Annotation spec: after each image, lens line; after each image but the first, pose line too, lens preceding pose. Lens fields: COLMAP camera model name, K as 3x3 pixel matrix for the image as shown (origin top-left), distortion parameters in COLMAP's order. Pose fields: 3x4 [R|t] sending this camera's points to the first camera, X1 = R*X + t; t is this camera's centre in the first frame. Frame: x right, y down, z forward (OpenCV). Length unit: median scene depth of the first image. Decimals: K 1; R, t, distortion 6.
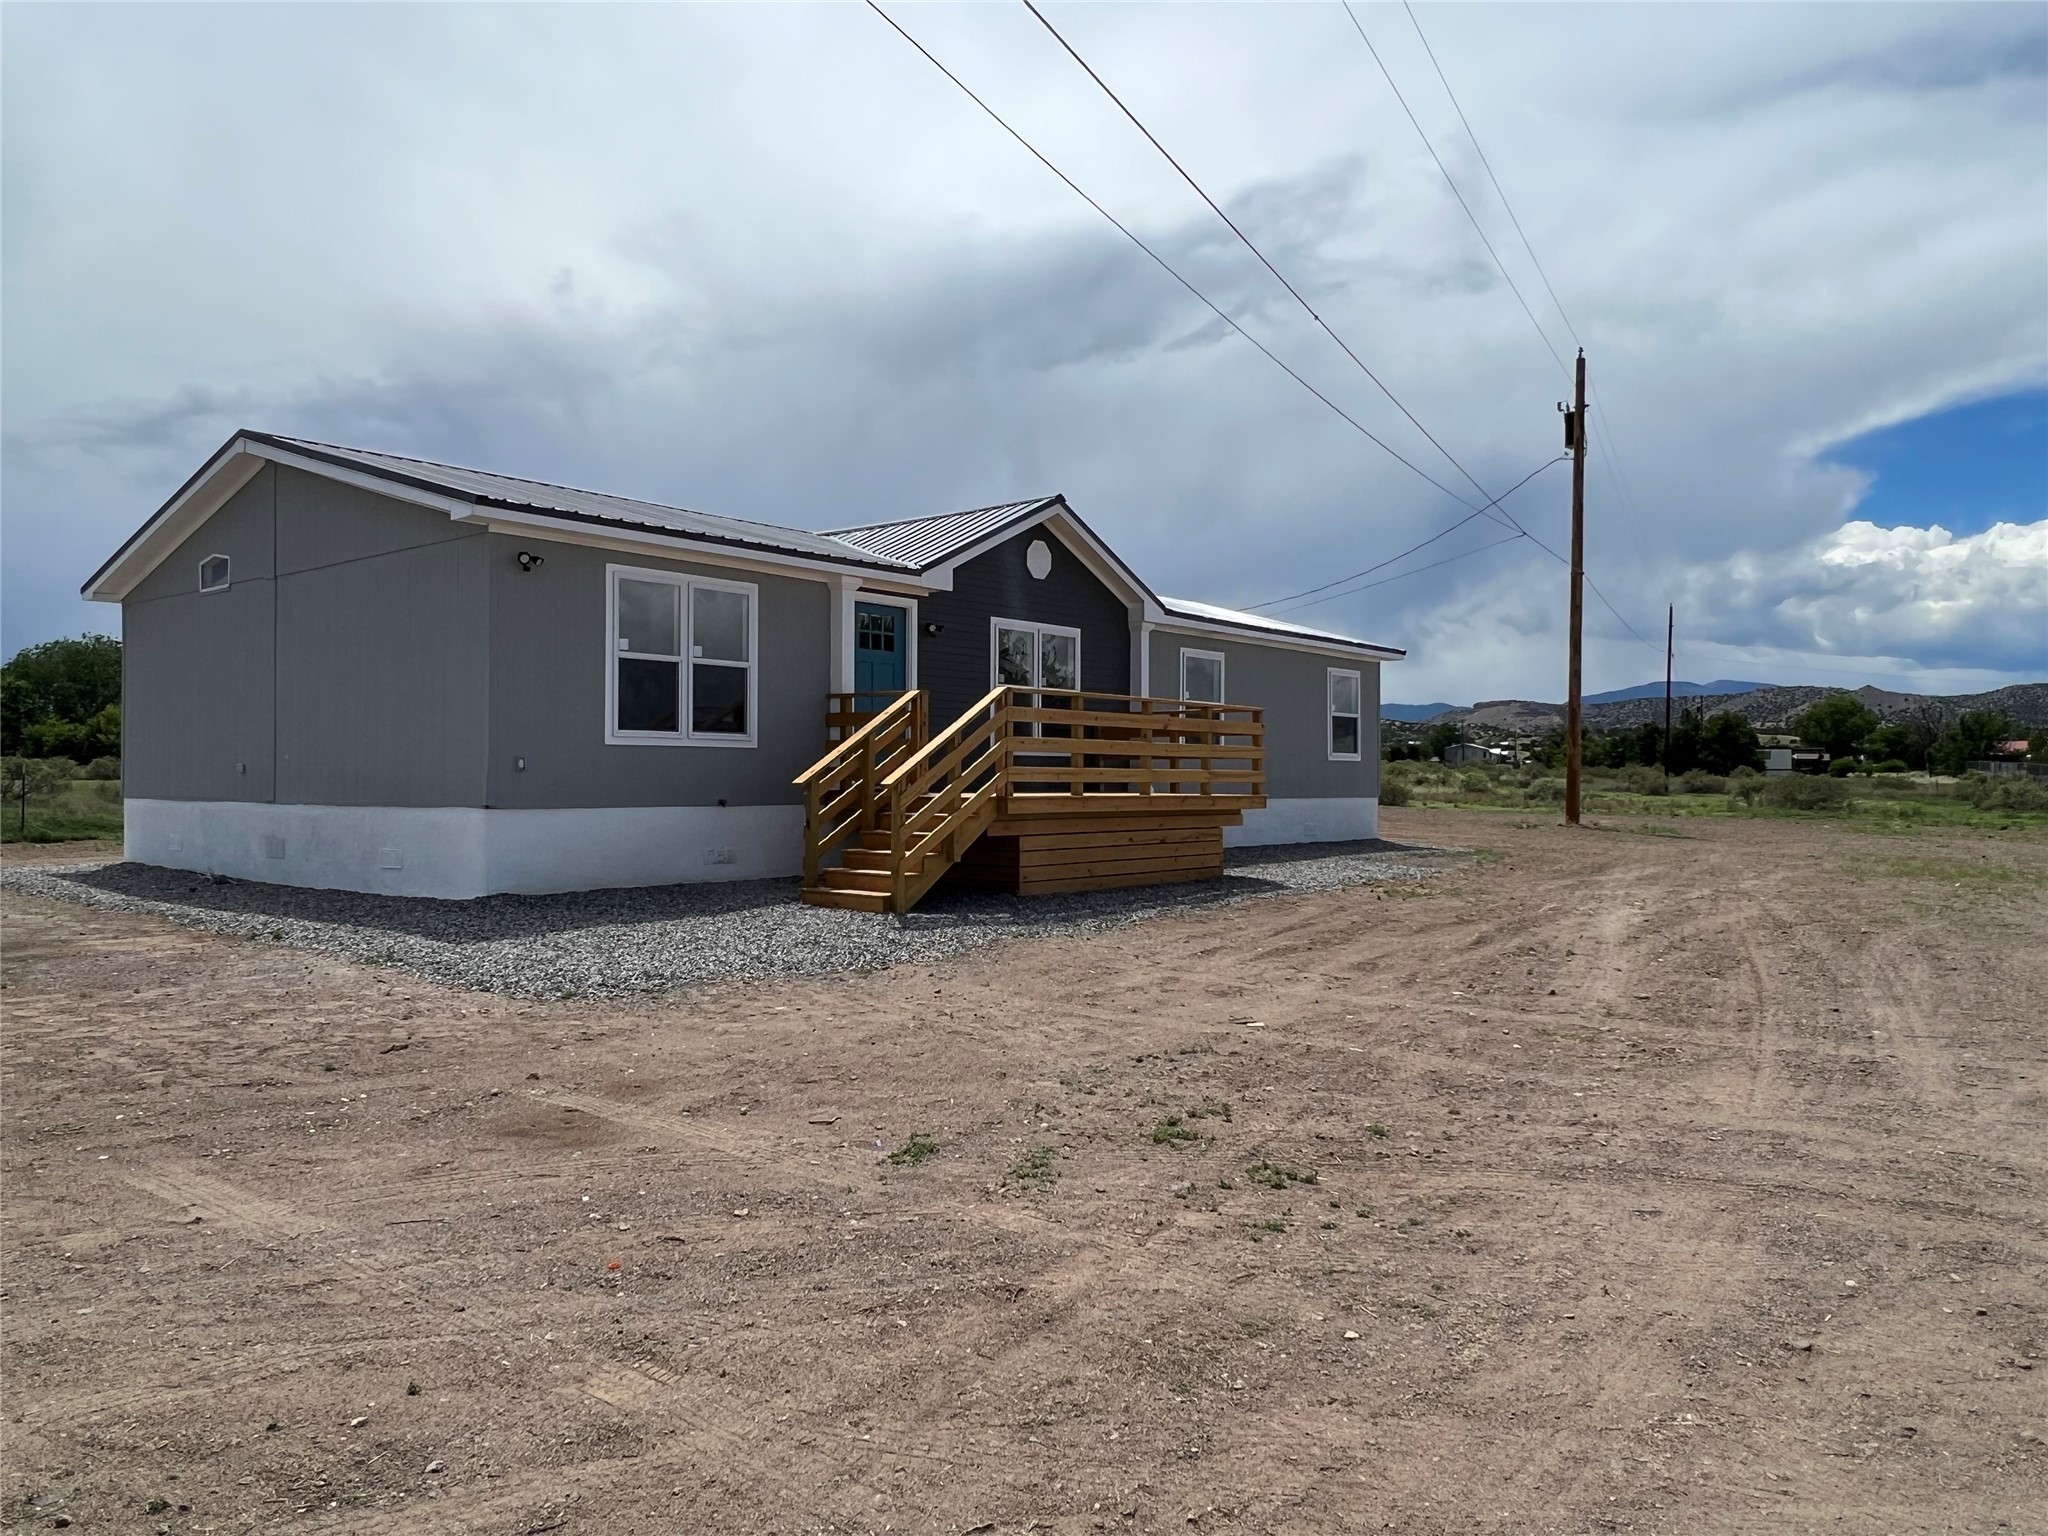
lens RADIAL K [[1435.1, 0, 1008.7], [0, 1435.1, 769.5], [0, 0, 1]] dist [-0.001415, 0.004143]
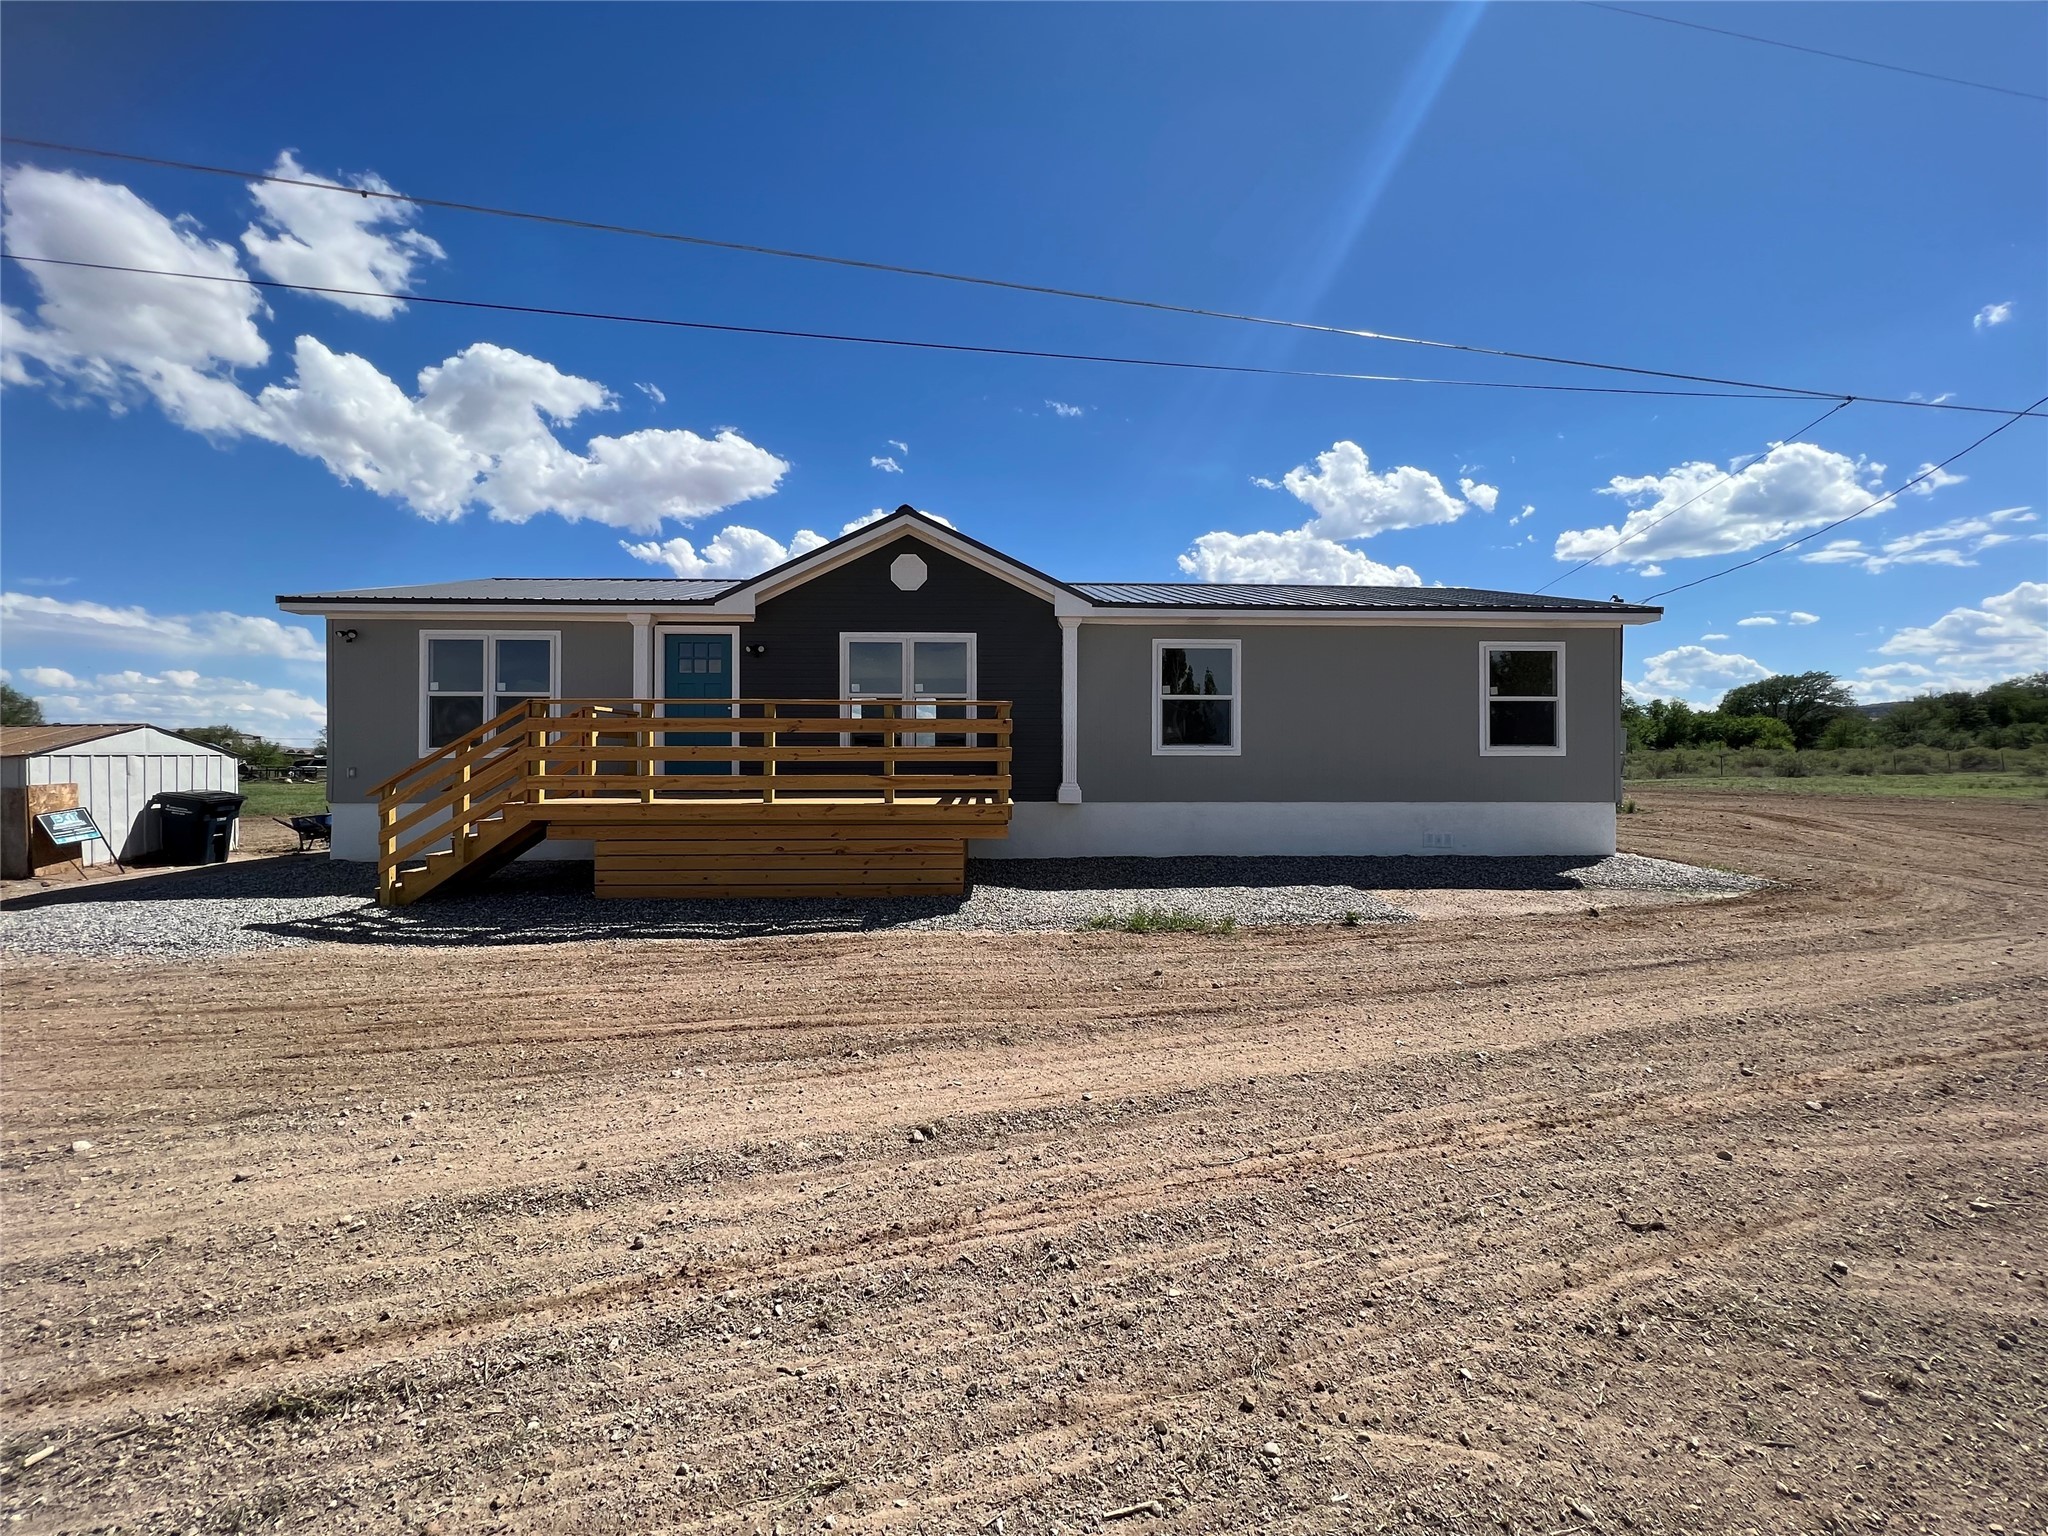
lens RADIAL K [[817.7, 0, 1024.0], [0, 817.7, 768.0], [0, 0, 1]] dist [-0.002540, 0.000274]
pose [[0.671547, -0.000260, -0.740961, 0.610638], [0.007839, 0.999946, 0.006754, -0.007452], [0.740920, -0.010344, 0.671514, 0.770992]]
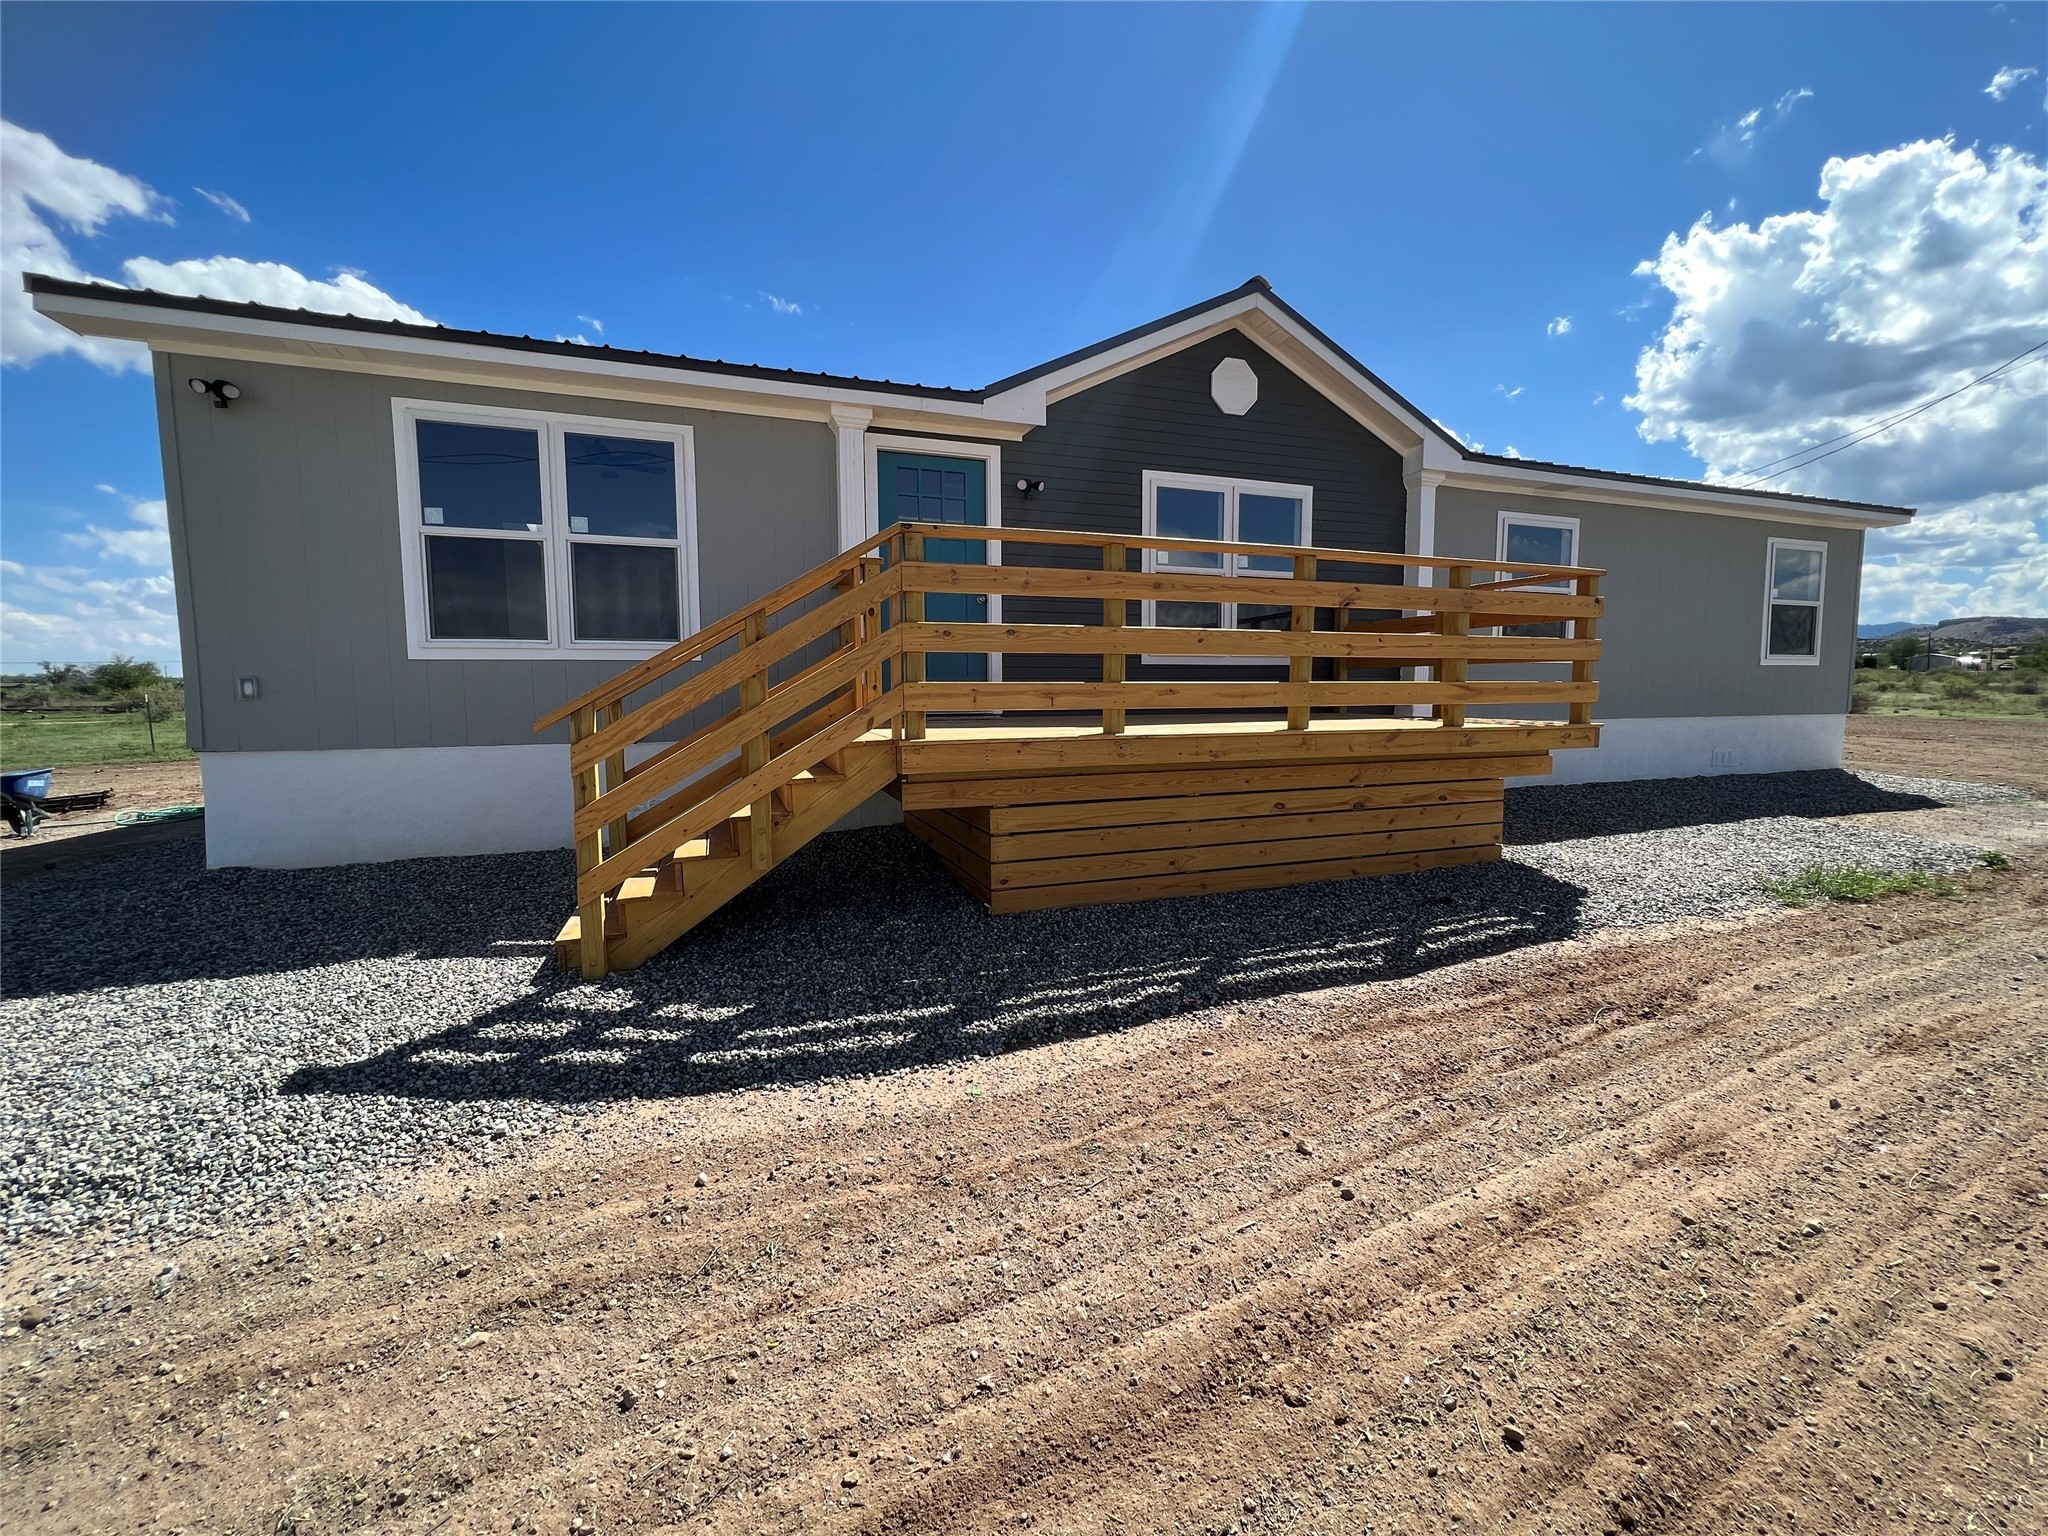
lens RADIAL K [[828.0, 0, 1020.8], [0, 828.0, 764.0], [0, 0, 1]] dist [-0.008463, 0.004172]
pose [[0.866888, 0.034616, -0.497300, 0.162602], [0.013024, 0.995673, 0.092011, 0.000447], [0.498333, -0.086240, 0.862686, 0.678089]]
